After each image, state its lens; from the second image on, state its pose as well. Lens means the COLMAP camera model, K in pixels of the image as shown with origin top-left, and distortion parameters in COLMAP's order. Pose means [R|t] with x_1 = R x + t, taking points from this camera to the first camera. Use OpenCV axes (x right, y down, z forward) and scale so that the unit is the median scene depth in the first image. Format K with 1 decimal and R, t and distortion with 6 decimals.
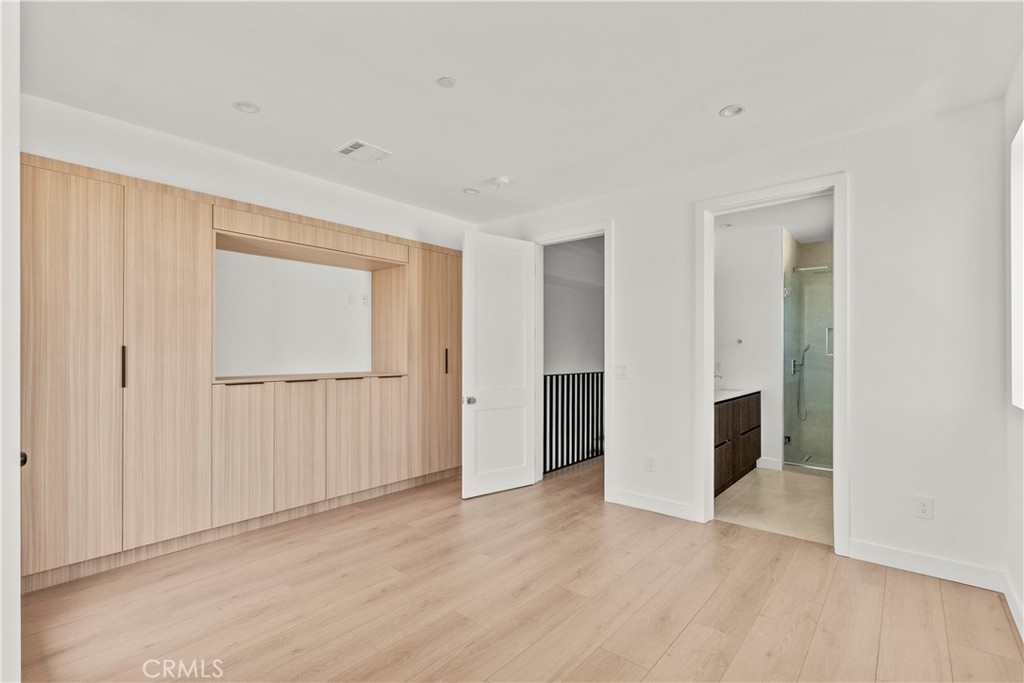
lens RADIAL K [[469.7, 0, 514.0], [0, 469.7, 347.1], [0, 0, 1]] dist [-0.005206, 0.007016]
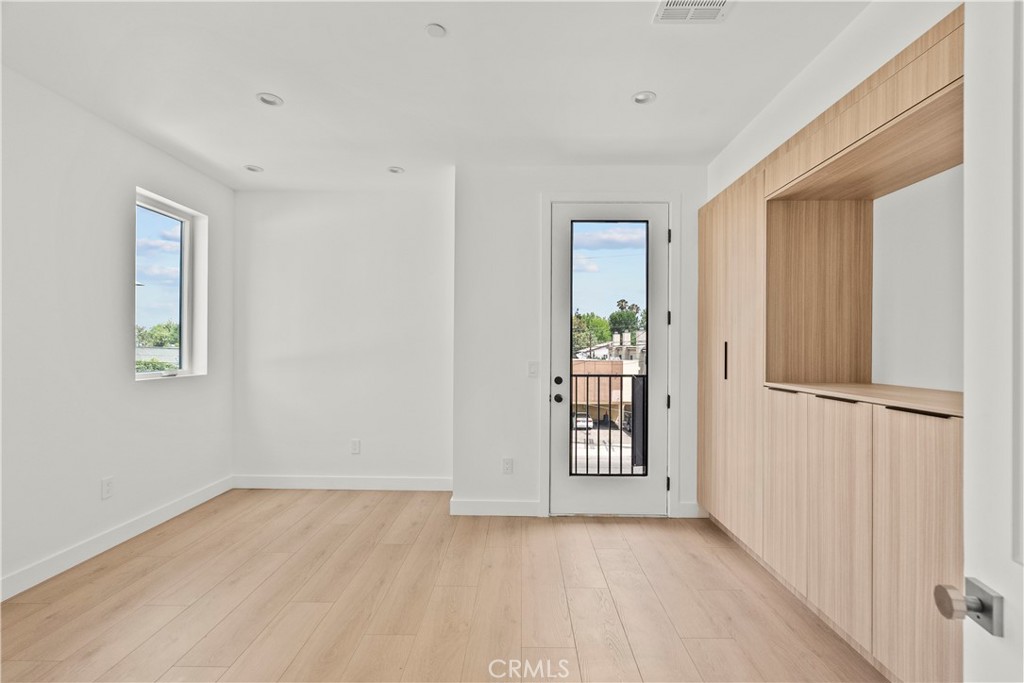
lens RADIAL K [[469.7, 0, 514.0], [0, 469.7, 347.1], [0, 0, 1]] dist [-0.005206, 0.007016]
pose [[-0.769061, 0.000466, -0.639175, 0.569479], [0.000993, 0.999999, -0.000465, 0.028989], [0.639175, -0.000992, -0.769061, 3.443950]]
